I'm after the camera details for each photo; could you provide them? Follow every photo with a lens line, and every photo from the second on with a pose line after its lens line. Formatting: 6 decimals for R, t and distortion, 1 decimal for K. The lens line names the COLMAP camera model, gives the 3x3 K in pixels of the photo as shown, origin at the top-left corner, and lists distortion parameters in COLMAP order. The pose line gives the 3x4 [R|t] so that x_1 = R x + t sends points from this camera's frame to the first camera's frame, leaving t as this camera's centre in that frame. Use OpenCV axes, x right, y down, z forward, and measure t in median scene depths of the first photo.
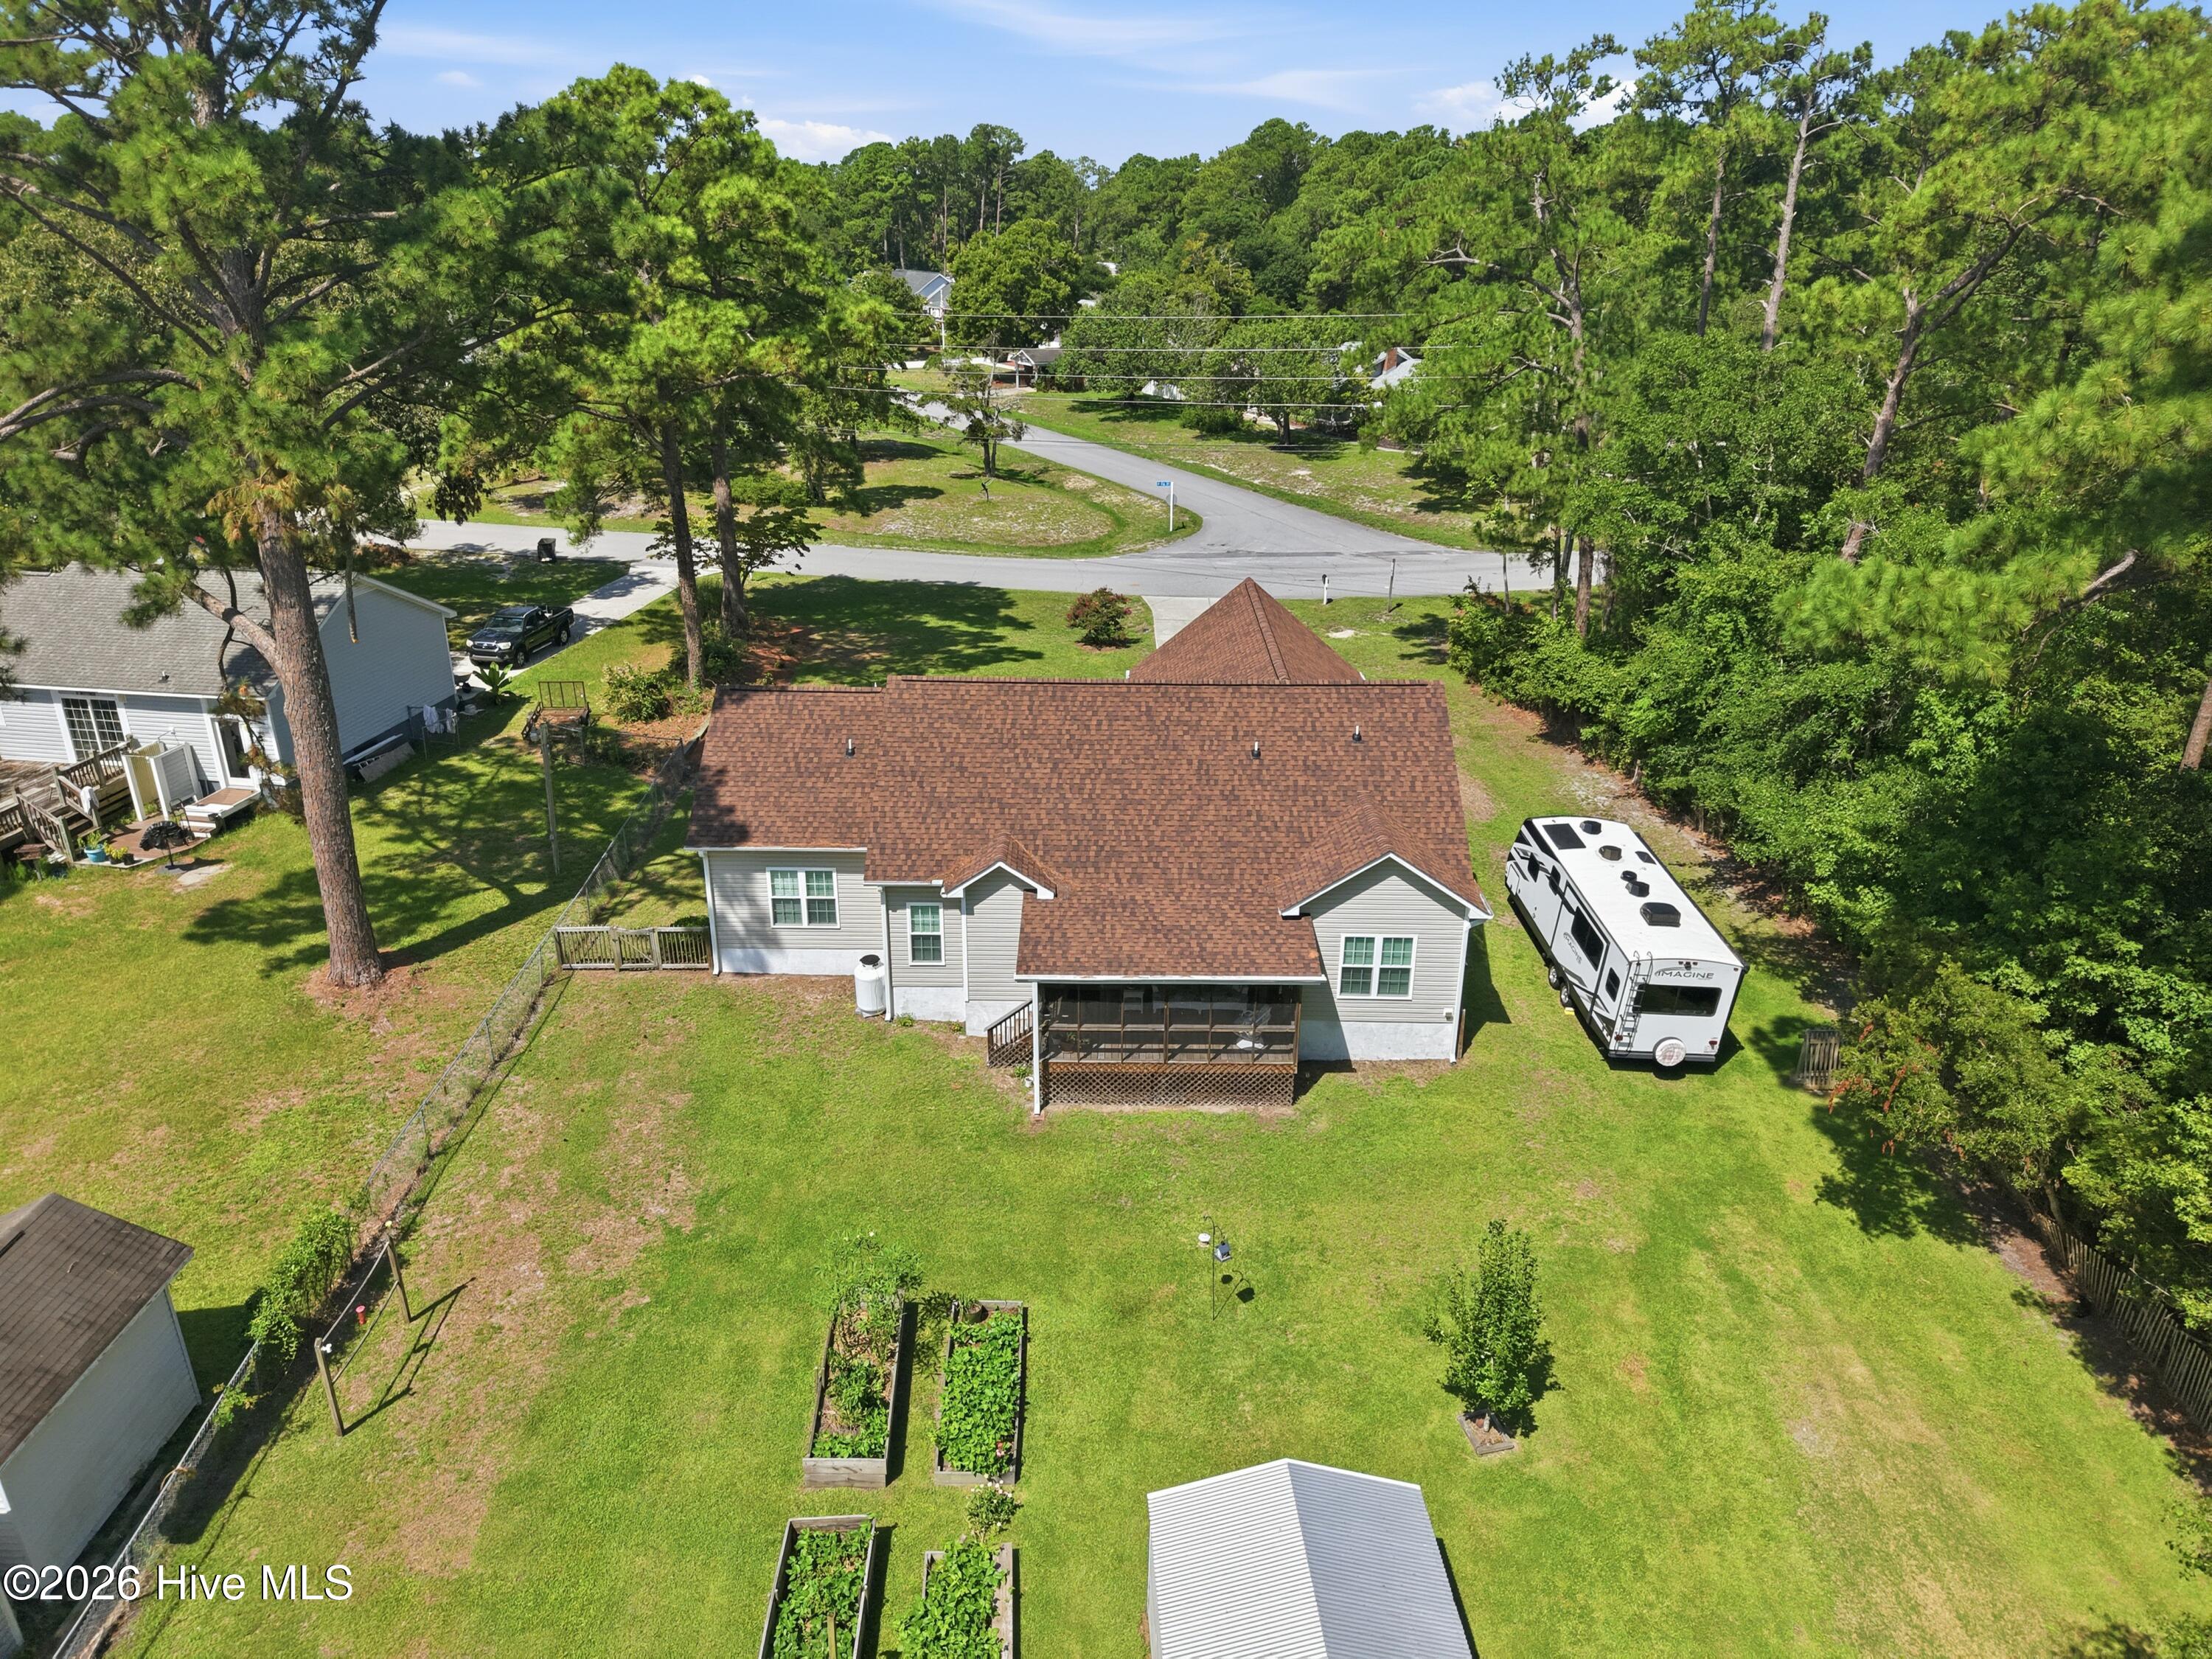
lens RADIAL K [[1488.5, 0, 1106.0], [0, 1488.5, 829.5], [0, 0, 1]] dist [-0.021636, -0.001203]
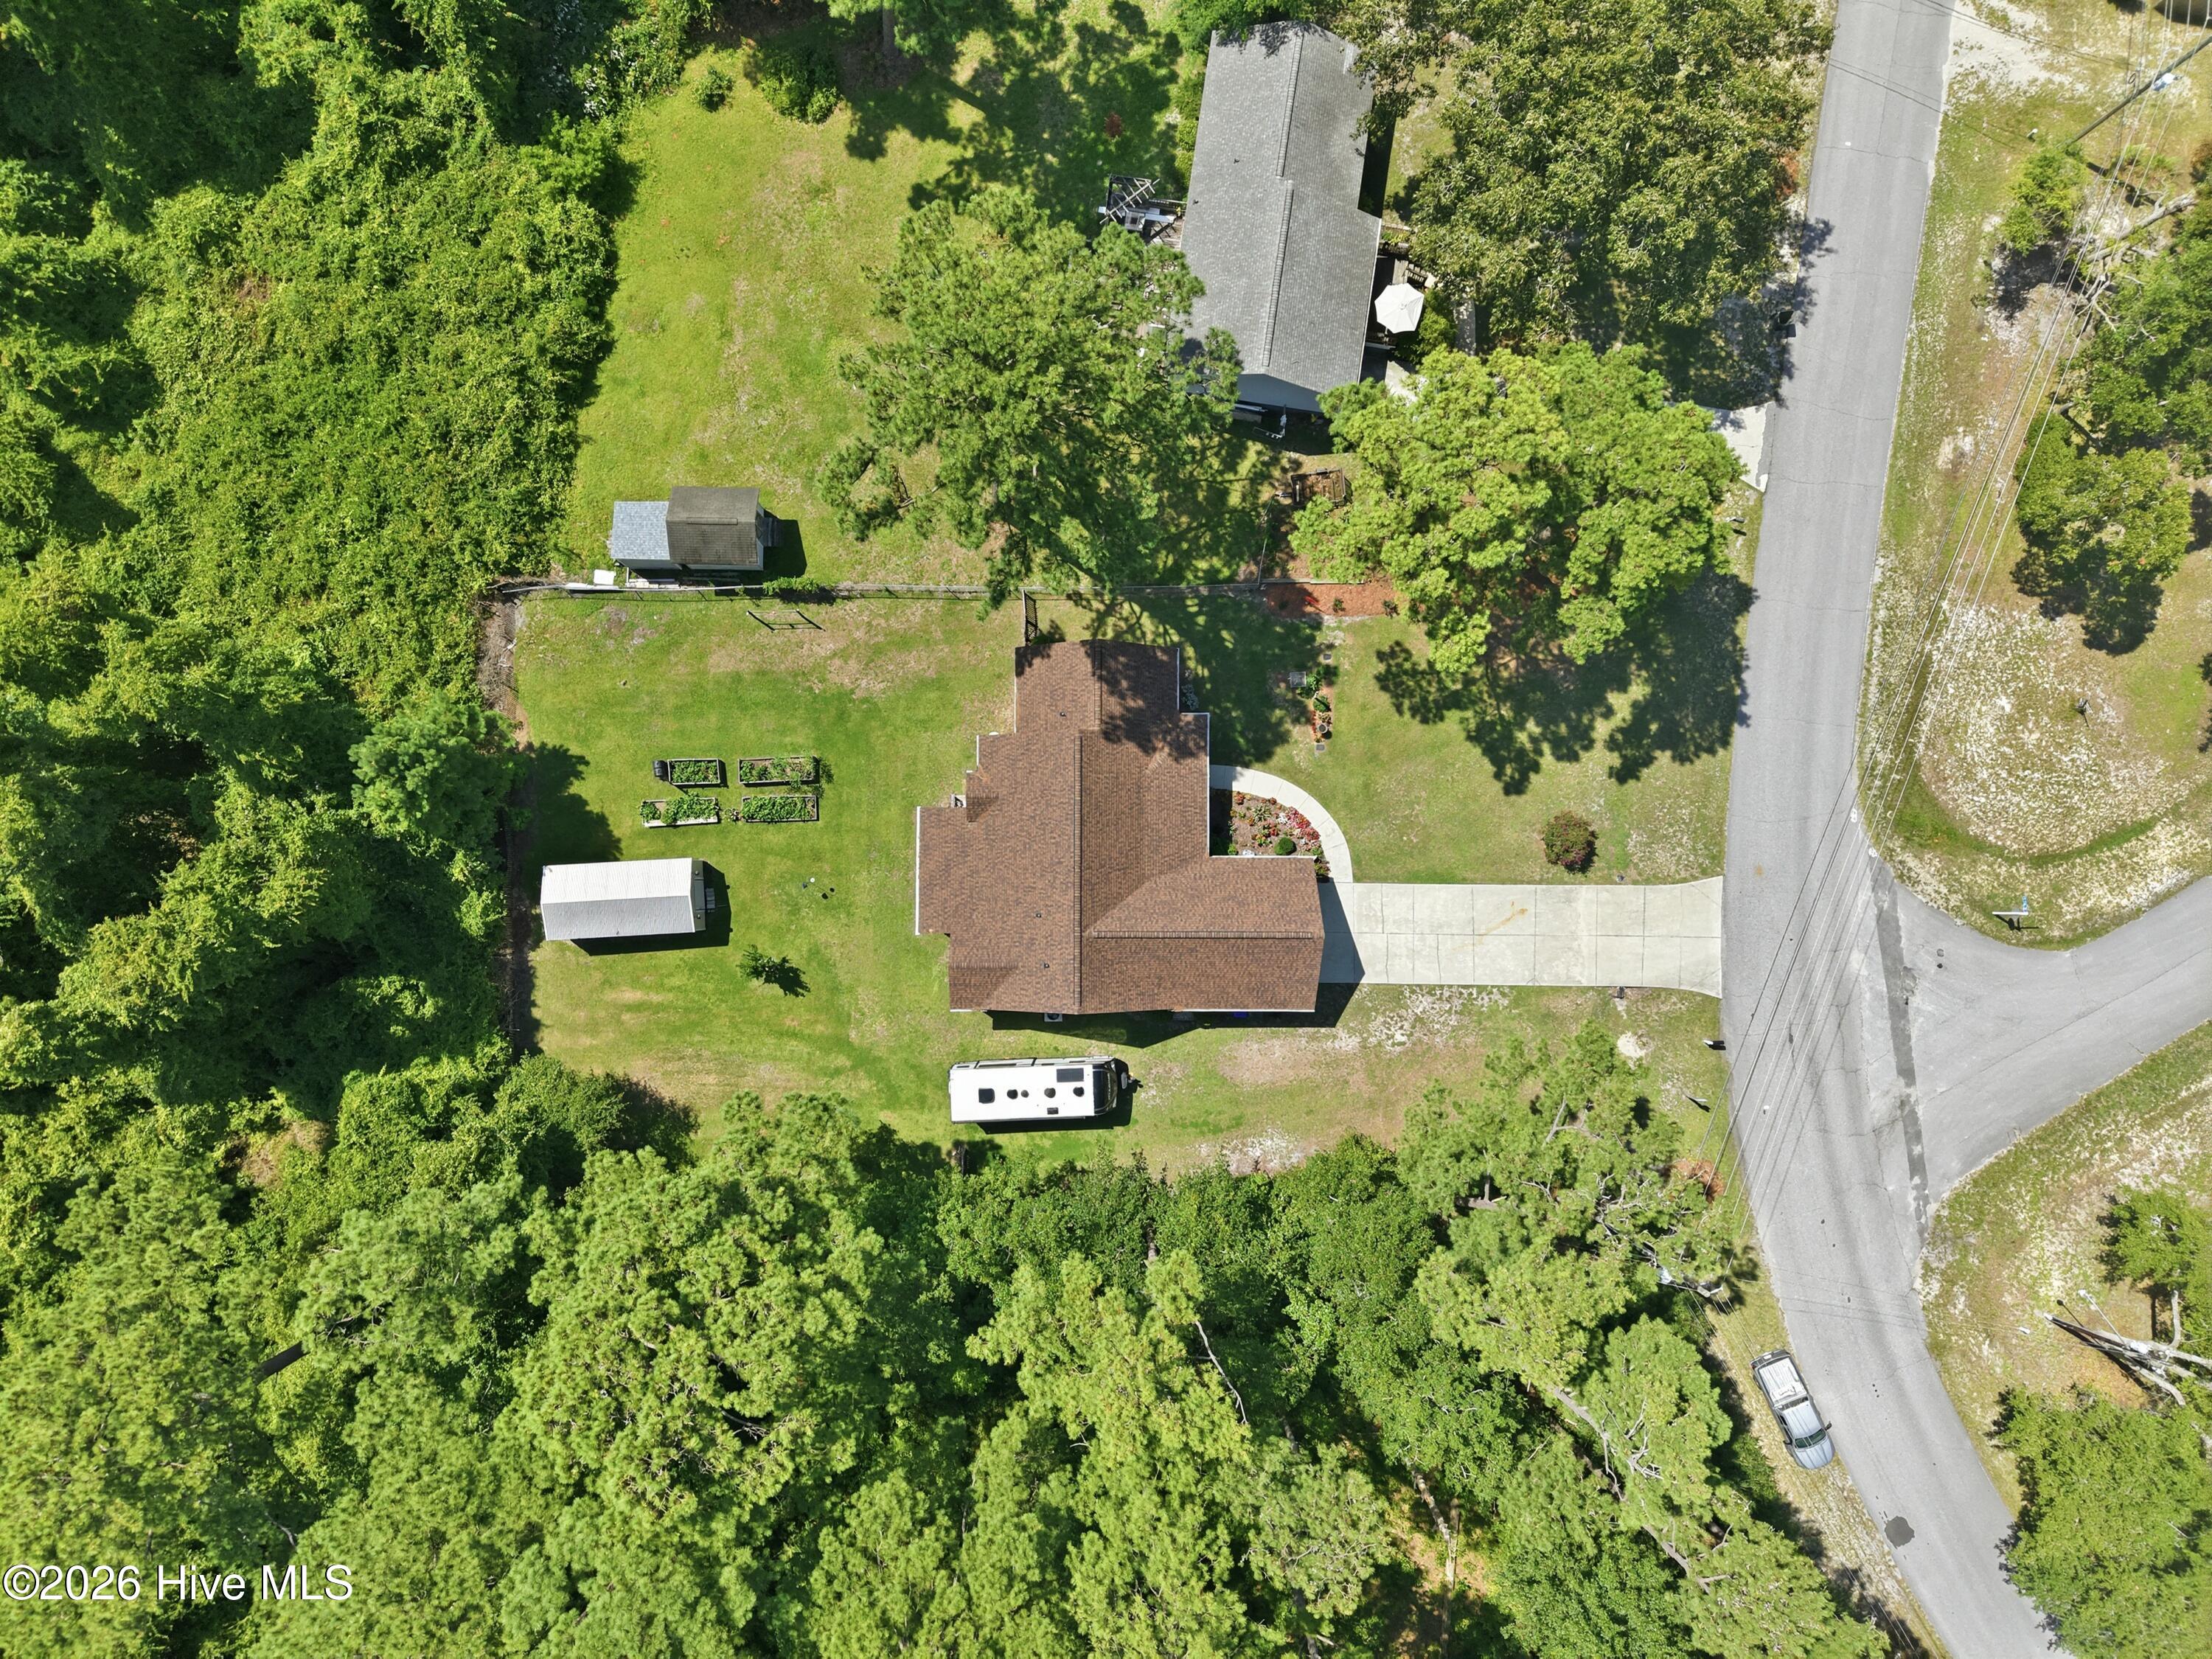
lens RADIAL K [[1474.9, 0, 1114.0], [0, 1474.9, 832.8], [0, 0, 1]] dist [0.037624, -0.038226]
pose [[0.004291, 0.998393, -0.056511, 0.102861], [-0.400818, 0.053491, 0.914595, -1.923573], [0.916148, 0.018726, 0.400403, 0.274006]]
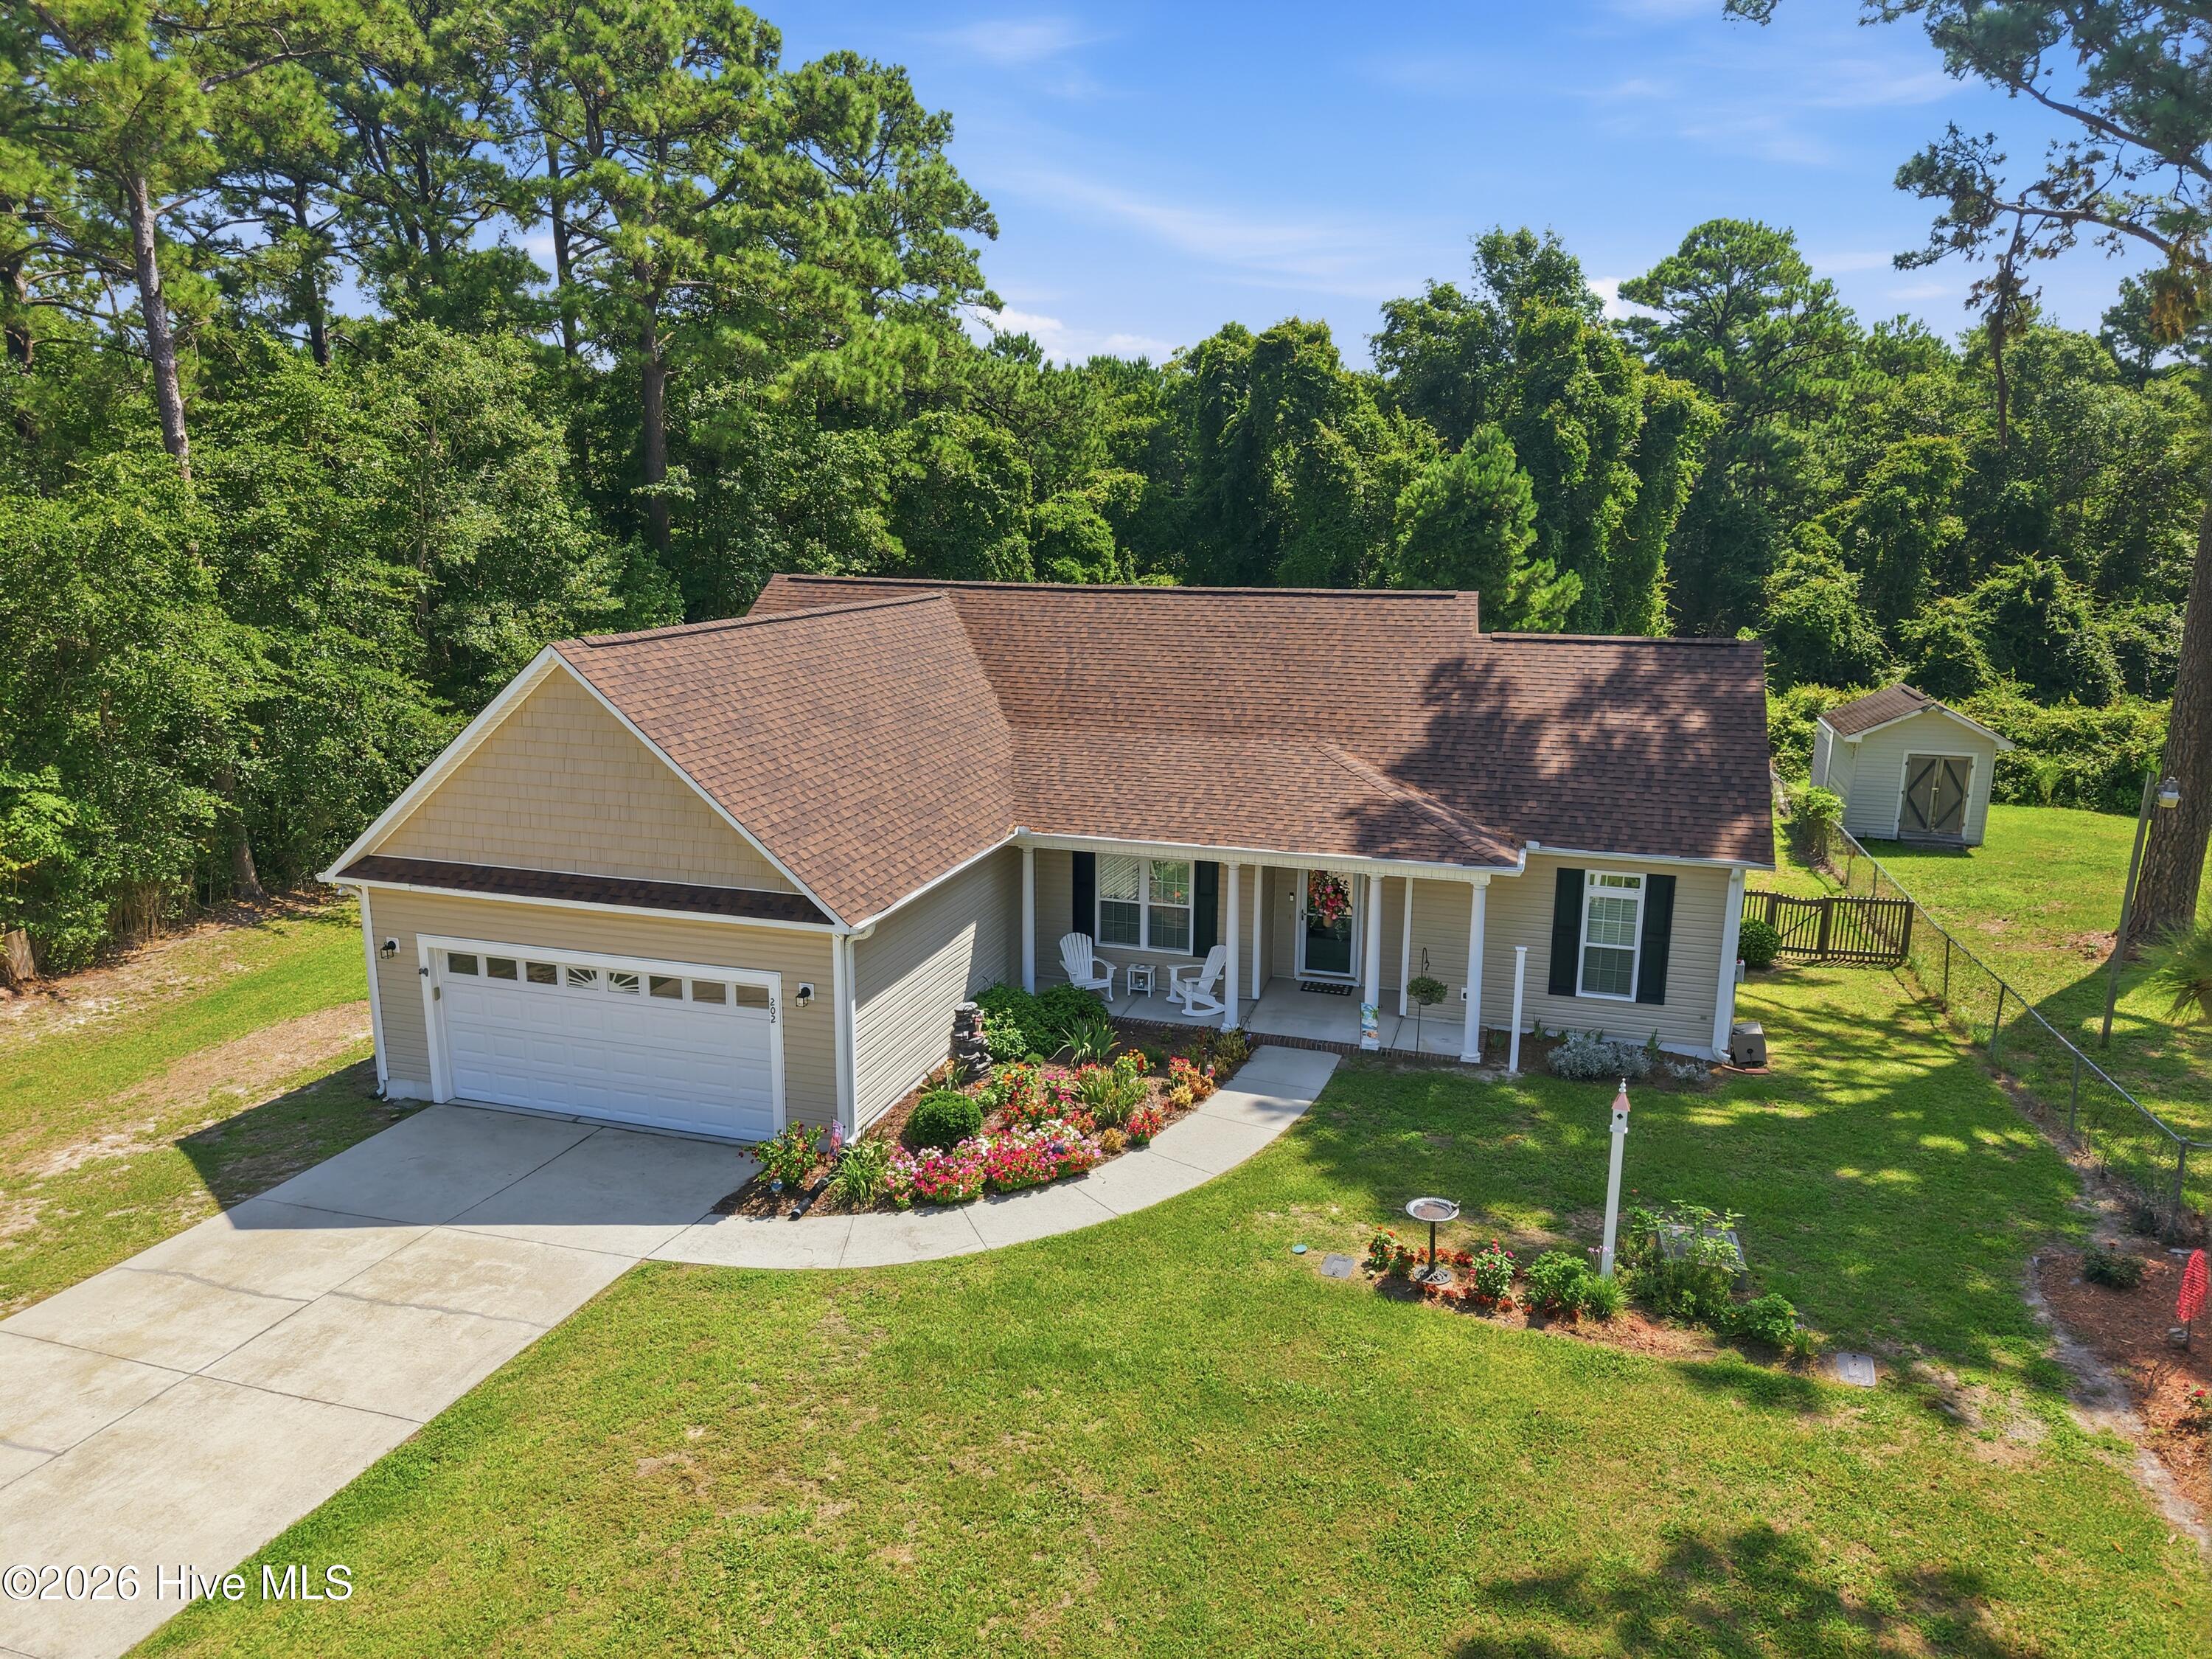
lens RADIAL K [[1474.9, 0, 1114.0], [0, 1474.9, 832.8], [0, 0, 1]] dist [0.037624, -0.038226]
pose [[-0.957578, -0.075488, 0.278112, -0.189947], [0.099209, 0.819731, 0.564090, -0.430089], [-0.270560, 0.567752, -0.777467, 1.686046]]
